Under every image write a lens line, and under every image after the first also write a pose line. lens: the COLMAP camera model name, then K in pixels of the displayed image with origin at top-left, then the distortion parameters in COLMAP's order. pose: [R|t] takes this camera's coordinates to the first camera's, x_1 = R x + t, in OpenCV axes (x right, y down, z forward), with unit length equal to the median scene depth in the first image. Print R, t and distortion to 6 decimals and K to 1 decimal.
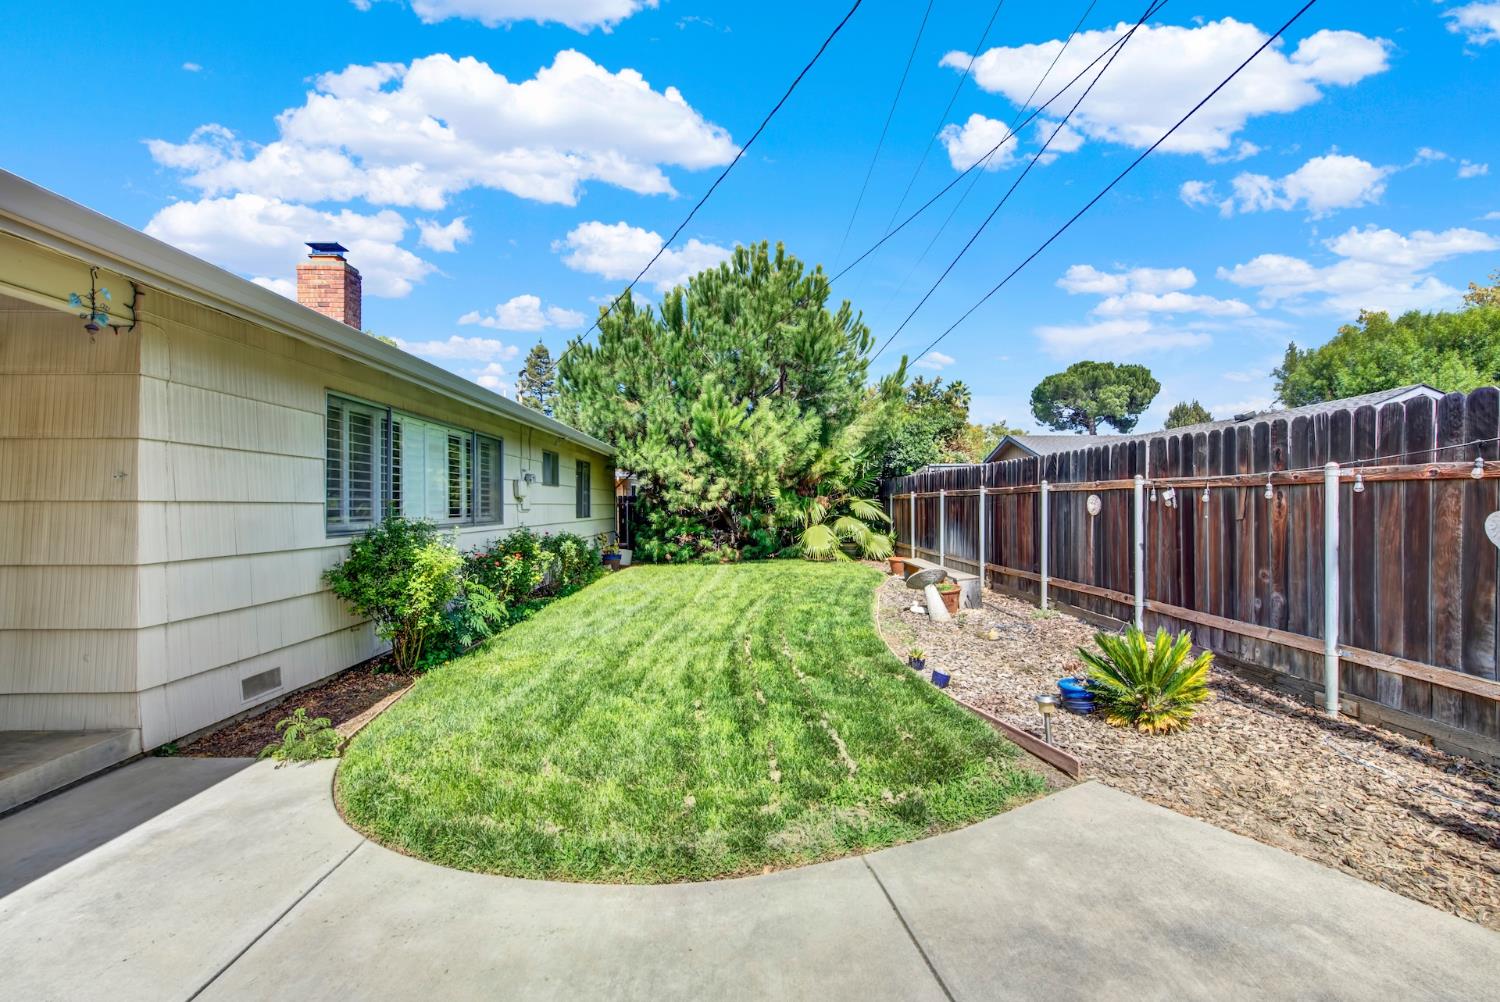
lens RADIAL K [[613.5, 0, 754.8], [0, 613.5, 503.5], [0, 0, 1]] dist [0.000883, -0.002073]
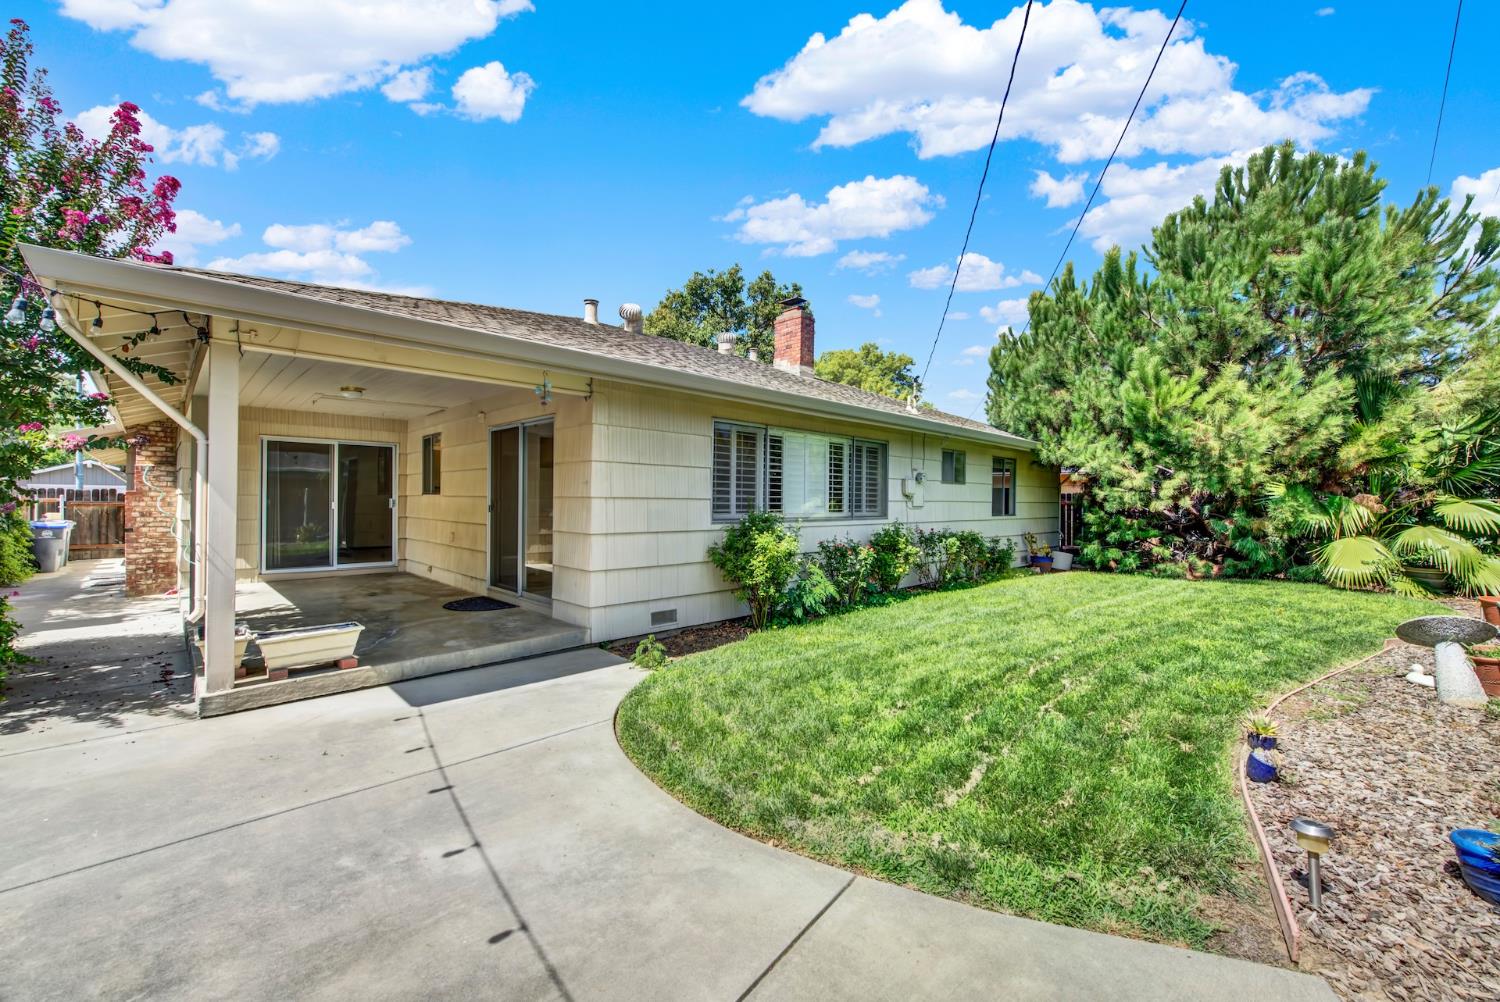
lens RADIAL K [[613.5, 0, 754.8], [0, 613.5, 503.5], [0, 0, 1]] dist [0.000883, -0.002073]
pose [[0.666735, 0.013074, -0.745180, 0.217129], [-0.009303, 0.999914, 0.009219, -0.002275], [0.745237, 0.000786, 0.666800, 0.071266]]
